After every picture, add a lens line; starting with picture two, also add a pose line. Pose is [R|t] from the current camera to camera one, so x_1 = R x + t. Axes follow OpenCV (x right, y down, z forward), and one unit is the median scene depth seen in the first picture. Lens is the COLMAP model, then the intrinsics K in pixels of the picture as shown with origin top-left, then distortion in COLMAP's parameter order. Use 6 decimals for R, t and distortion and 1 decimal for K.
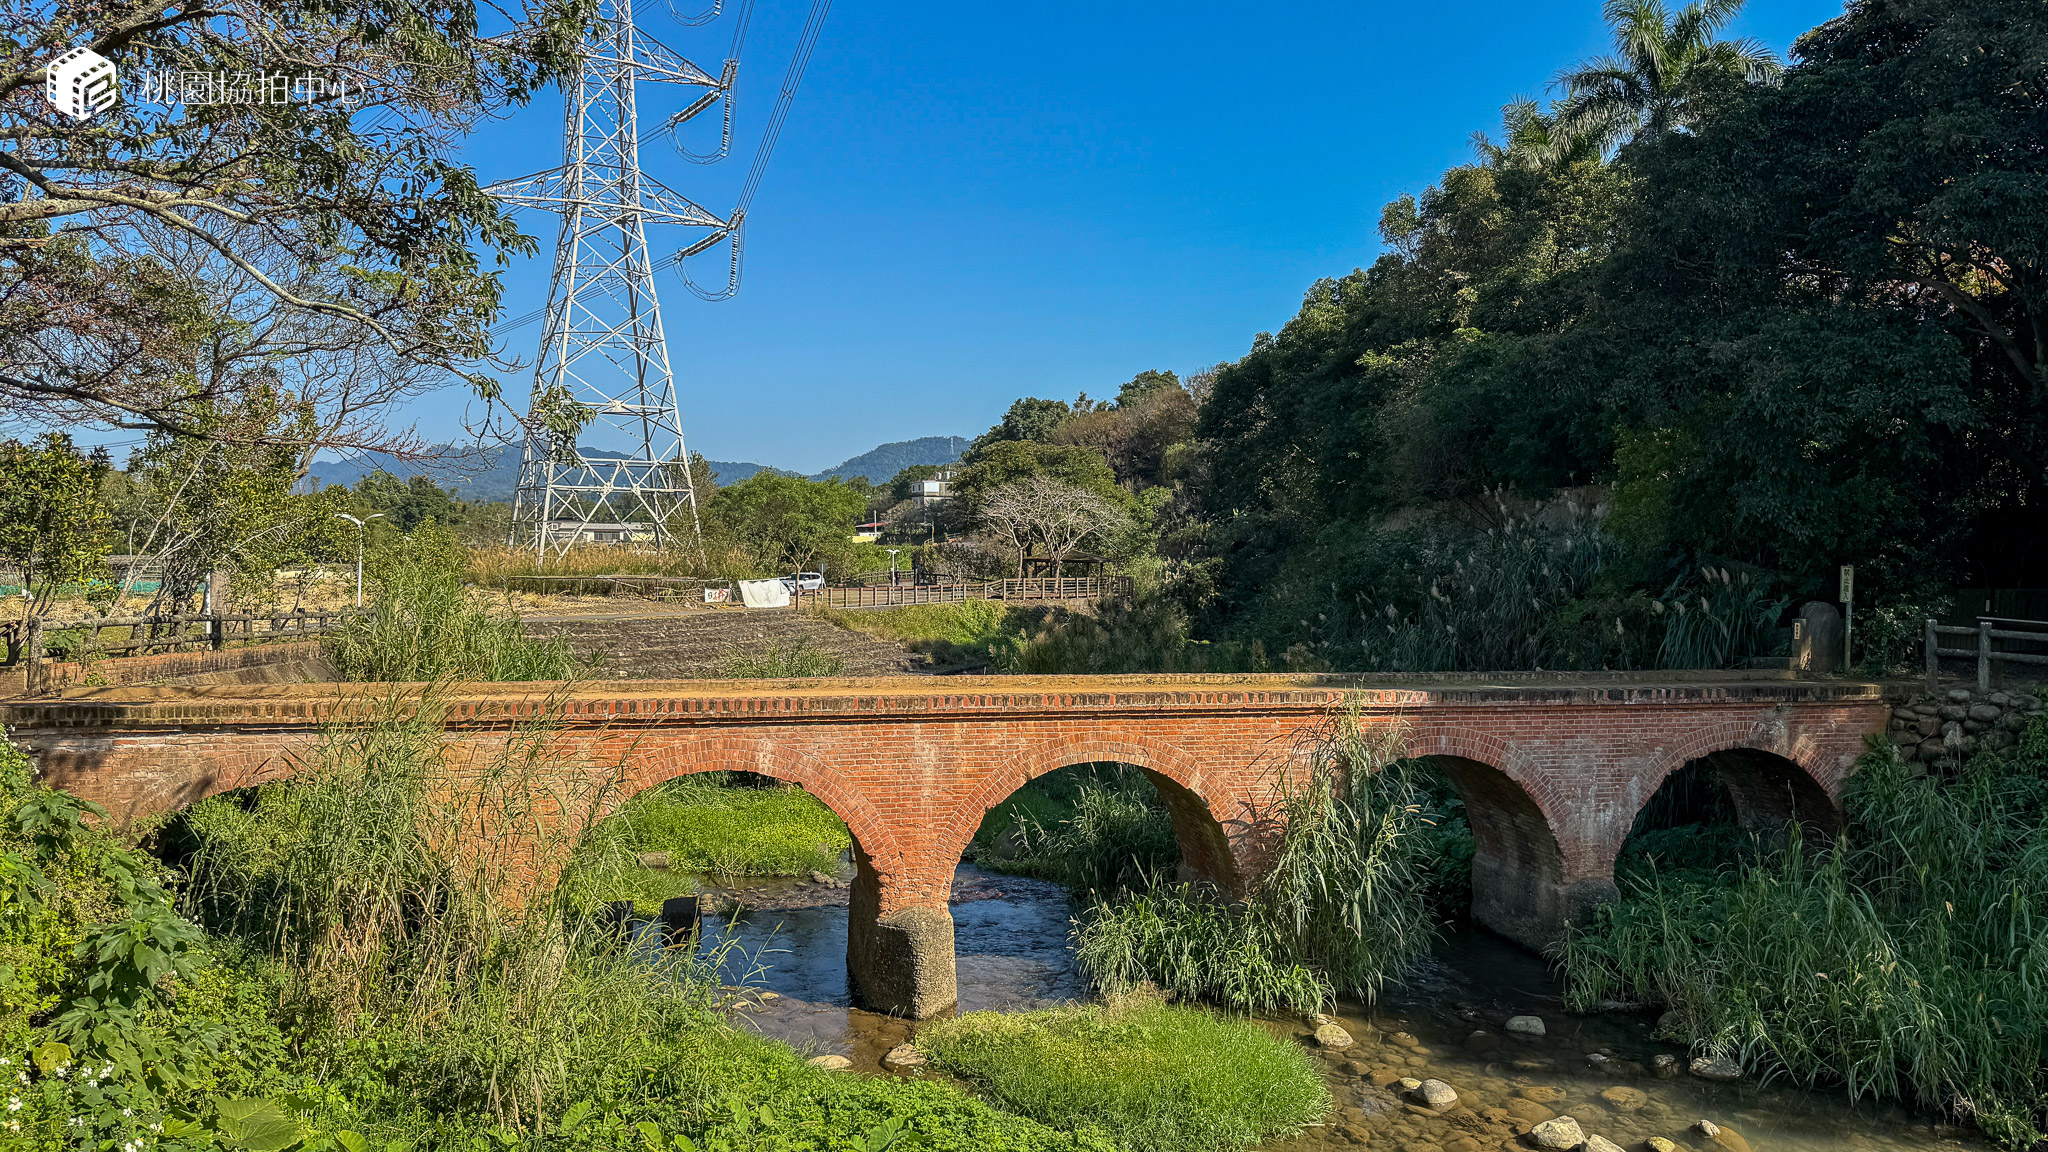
lens RADIAL K [[1430.3, 0, 1027.6], [0, 1430.3, 581.5], [0, 0, 1]] dist [0.096351, -0.140803]
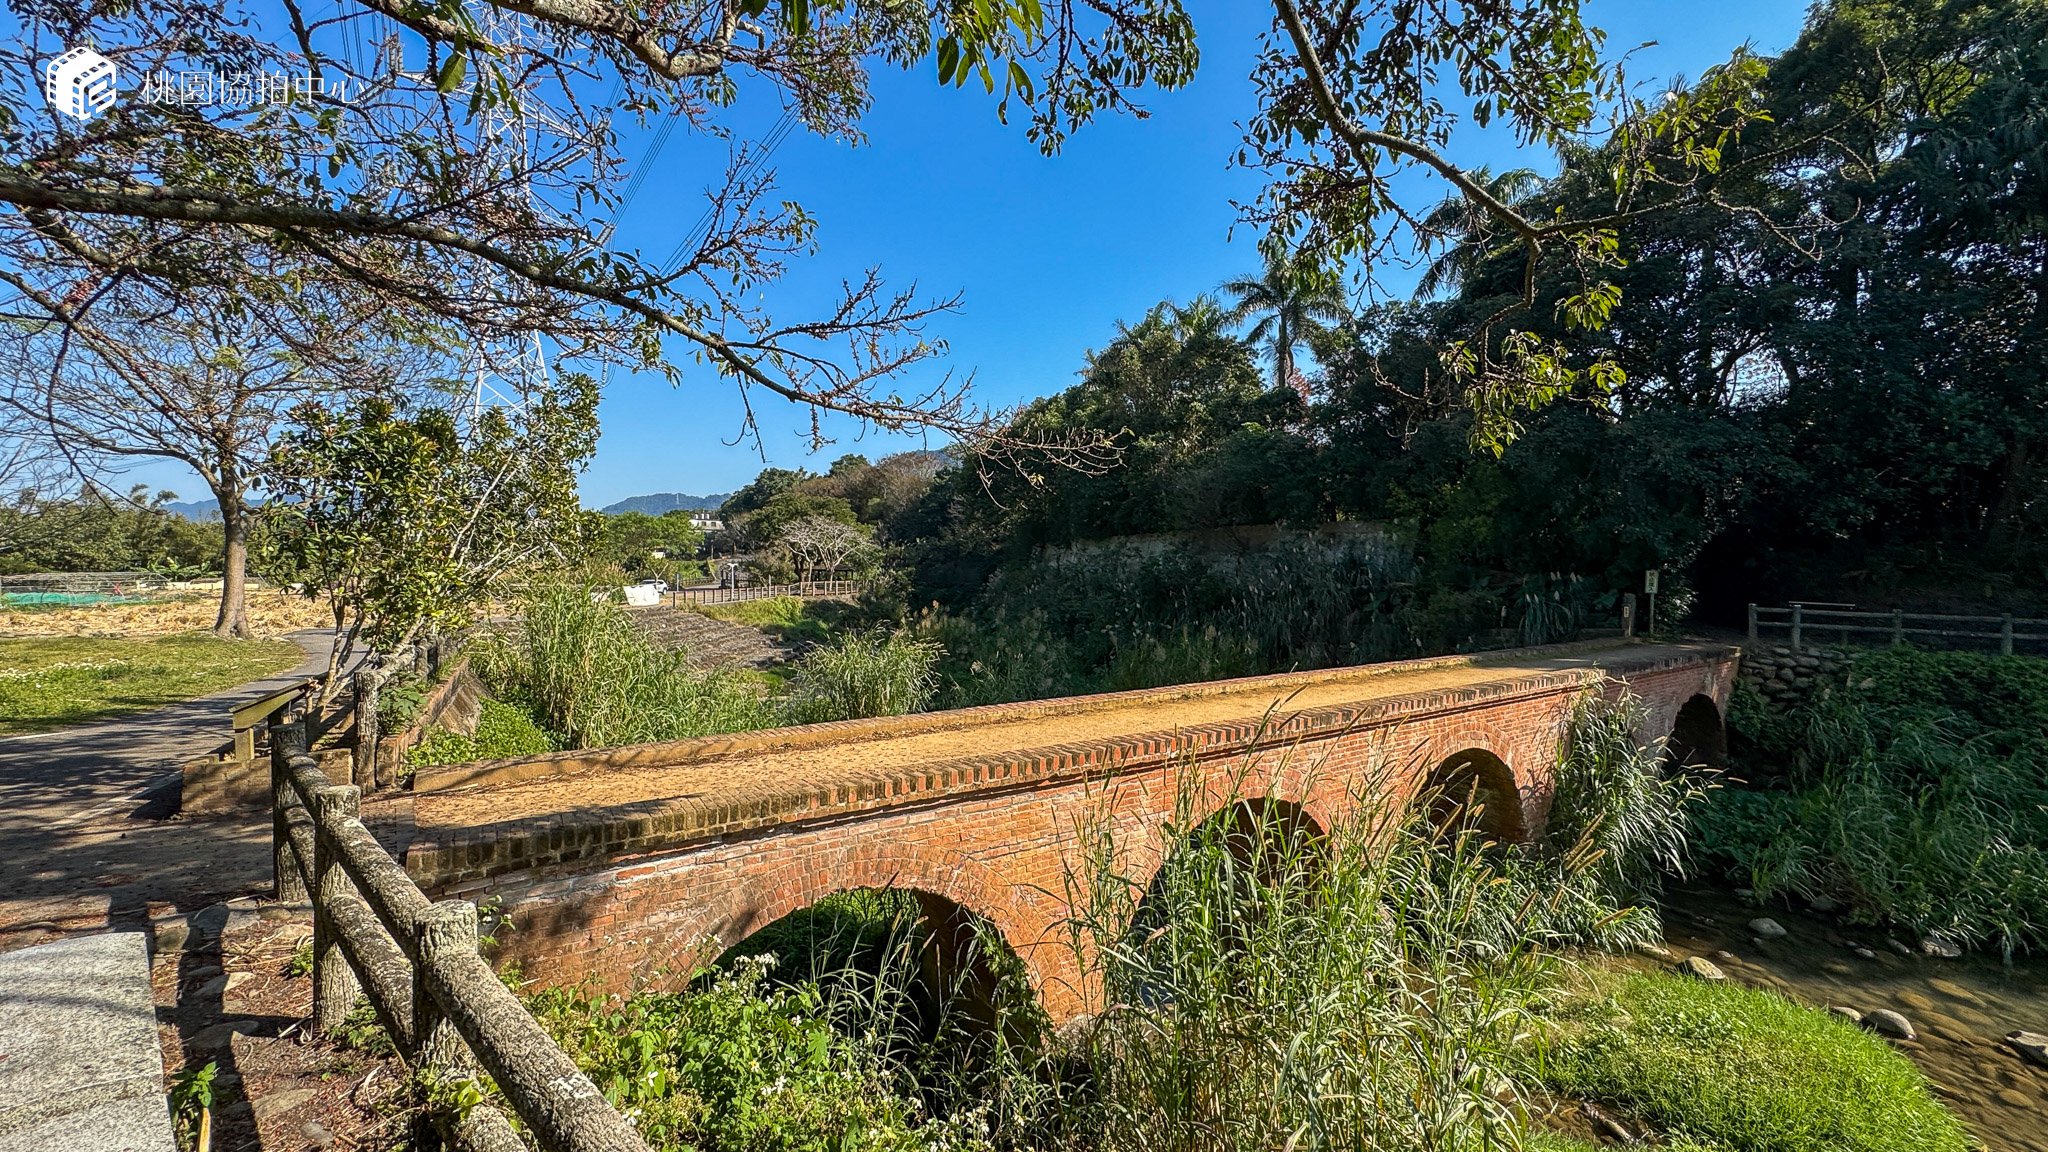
lens RADIAL K [[816.8, 0, 1024.1], [0, 816.8, 571.9], [0, 0, 1]] dist [-0.003034, -0.000425]
pose [[0.937402, -0.009641, 0.348116, -0.445313], [0.013401, 0.999875, -0.008394, -0.012184], [-0.347992, 0.012534, 0.937414, 0.459588]]
